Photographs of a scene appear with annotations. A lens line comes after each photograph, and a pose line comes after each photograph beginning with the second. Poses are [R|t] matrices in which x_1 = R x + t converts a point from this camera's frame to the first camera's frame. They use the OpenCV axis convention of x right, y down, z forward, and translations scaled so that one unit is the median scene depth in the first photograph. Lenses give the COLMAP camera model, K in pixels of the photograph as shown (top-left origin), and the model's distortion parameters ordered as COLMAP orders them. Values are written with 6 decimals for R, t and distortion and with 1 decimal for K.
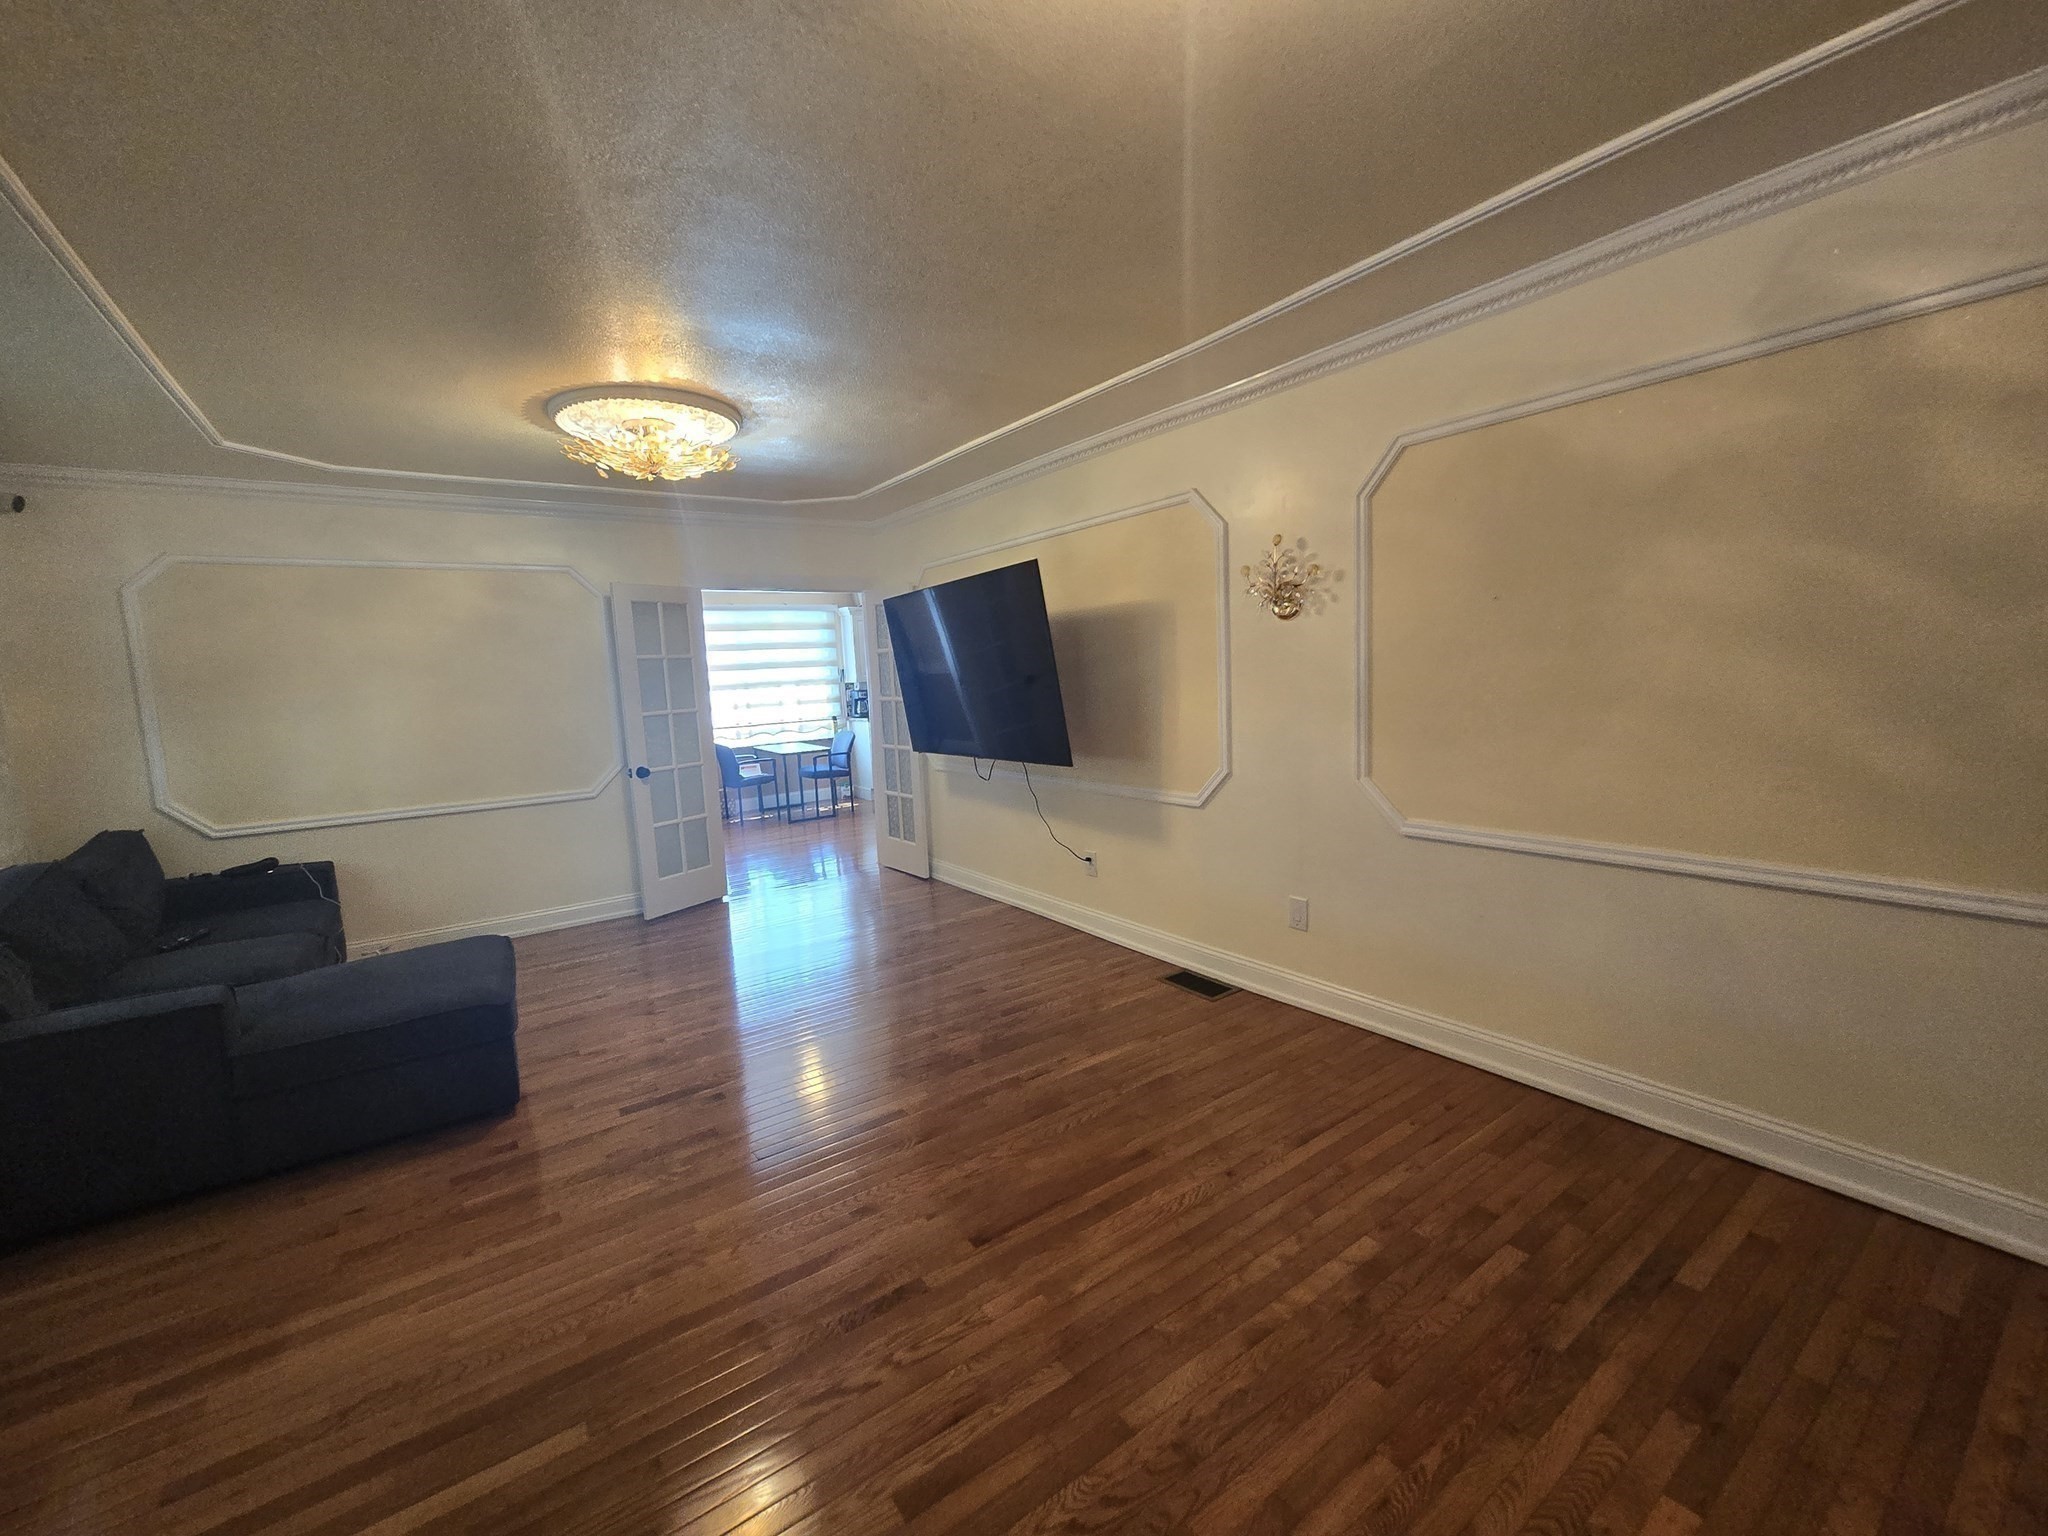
lens RADIAL K [[842.7, 0, 1026.2], [0, 842.7, 774.3], [0, 0, 1]] dist [-0.001279, 0.000723]
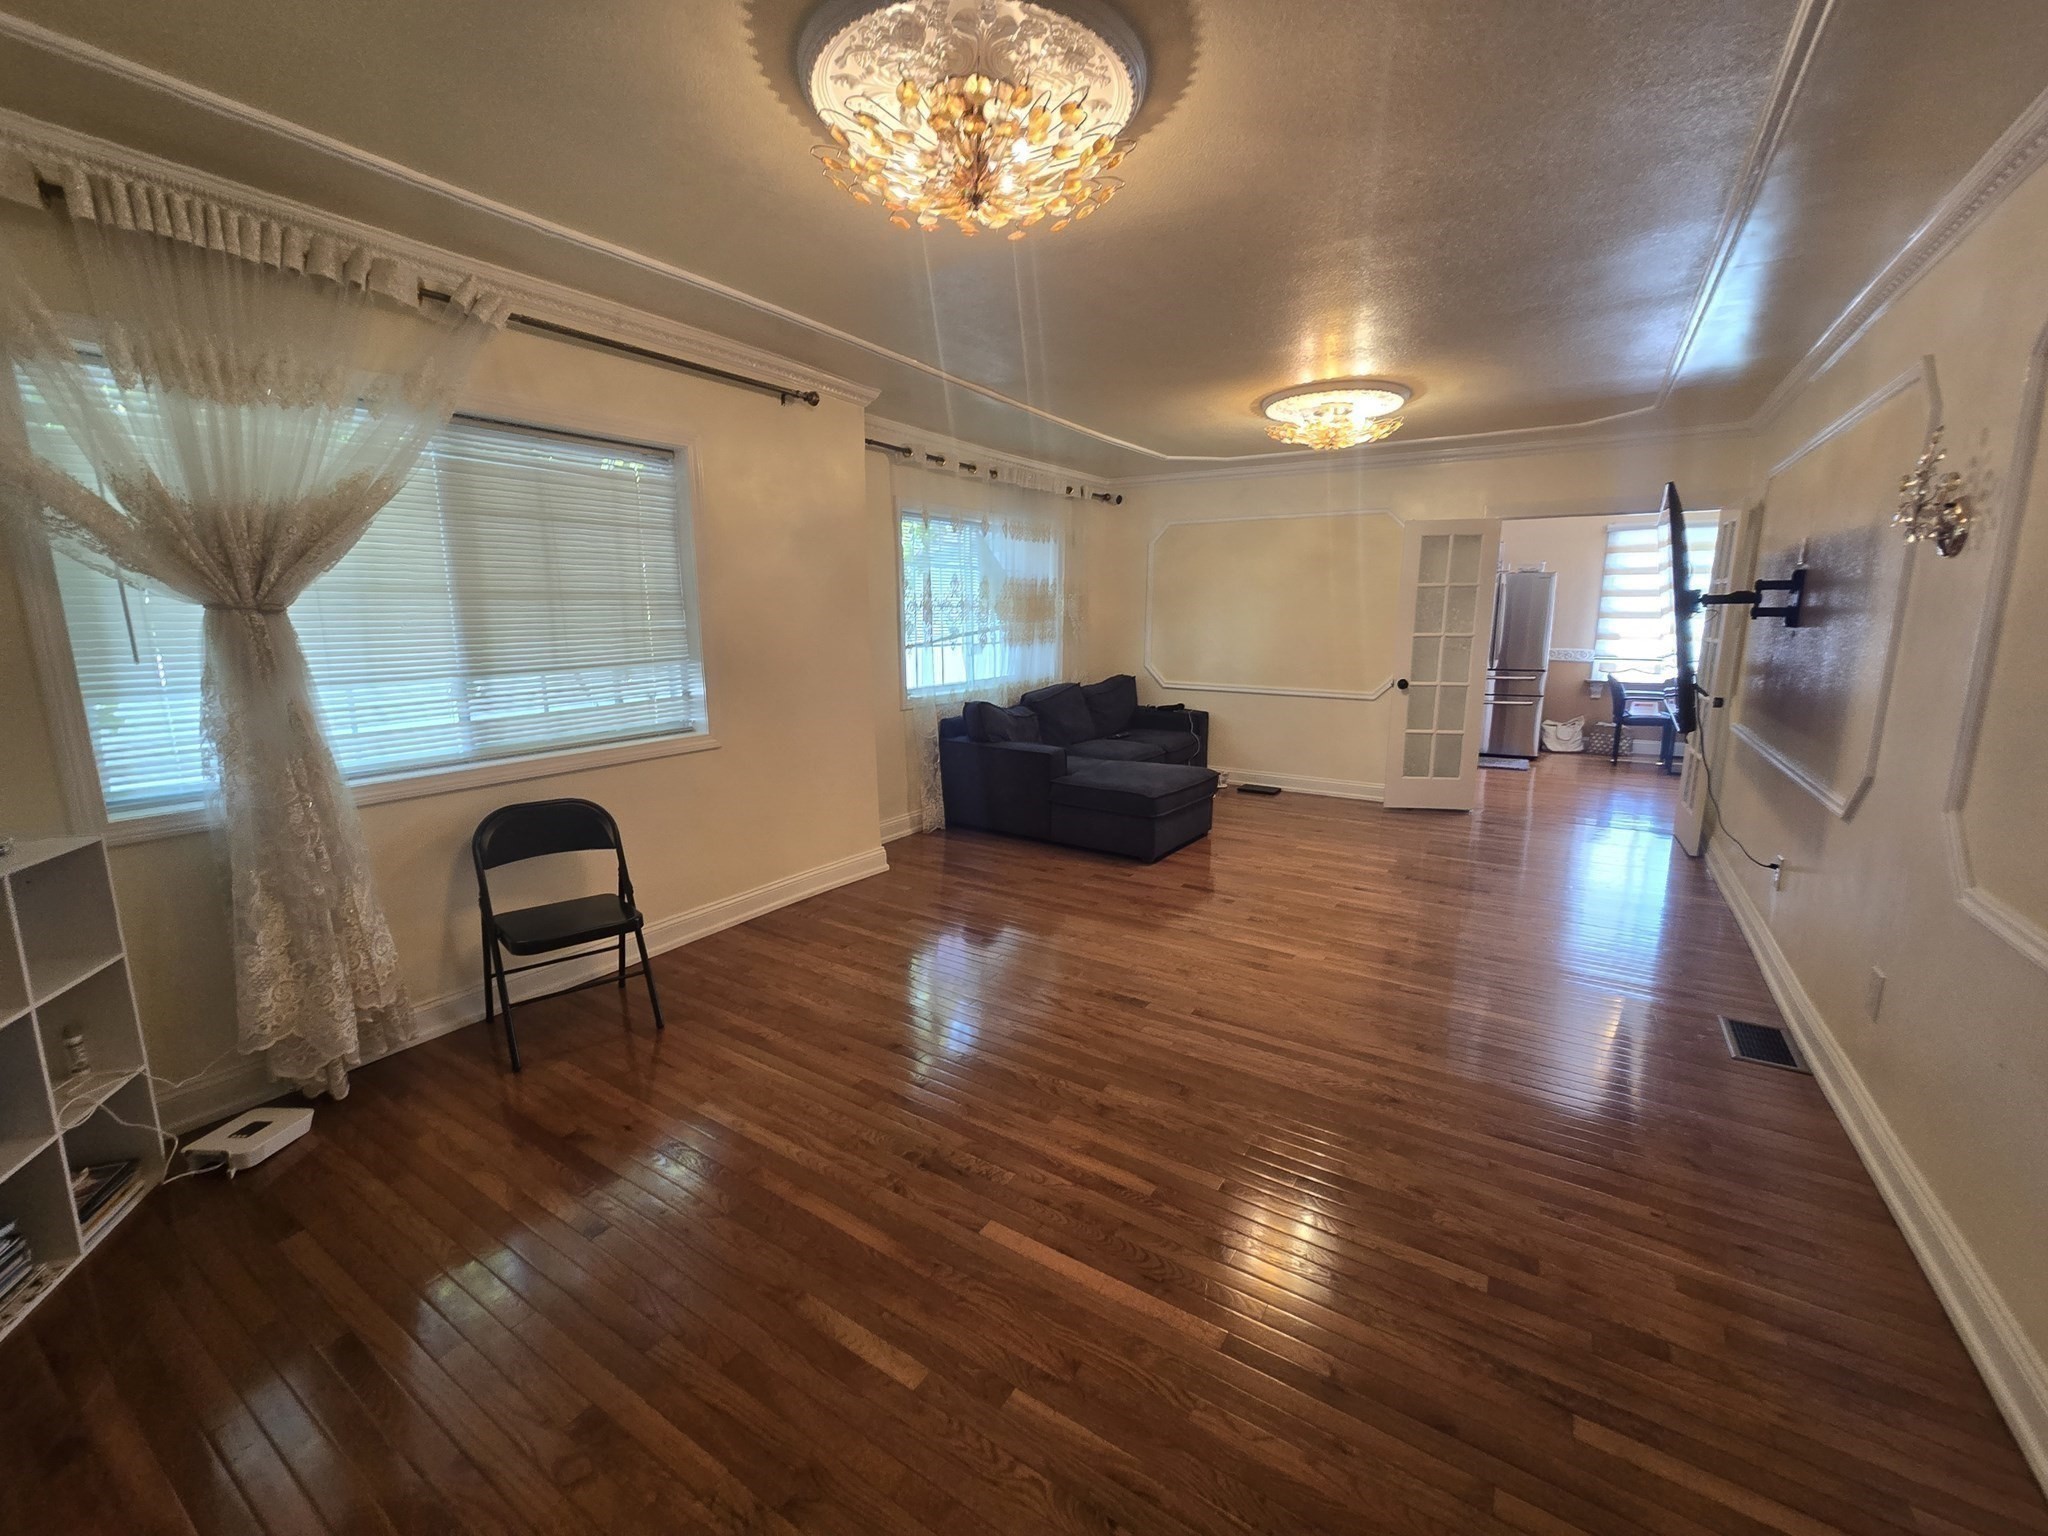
lens RADIAL K [[842.7, 0, 1030.9], [0, 842.7, 760.2], [0, 0, 1]] dist [-0.001279, 0.000723]
pose [[0.374202, 0.210280, -0.903192, 0.672593], [-0.132754, 0.976068, 0.172246, -0.050275], [0.917796, 0.055447, 0.393162, 0.094678]]
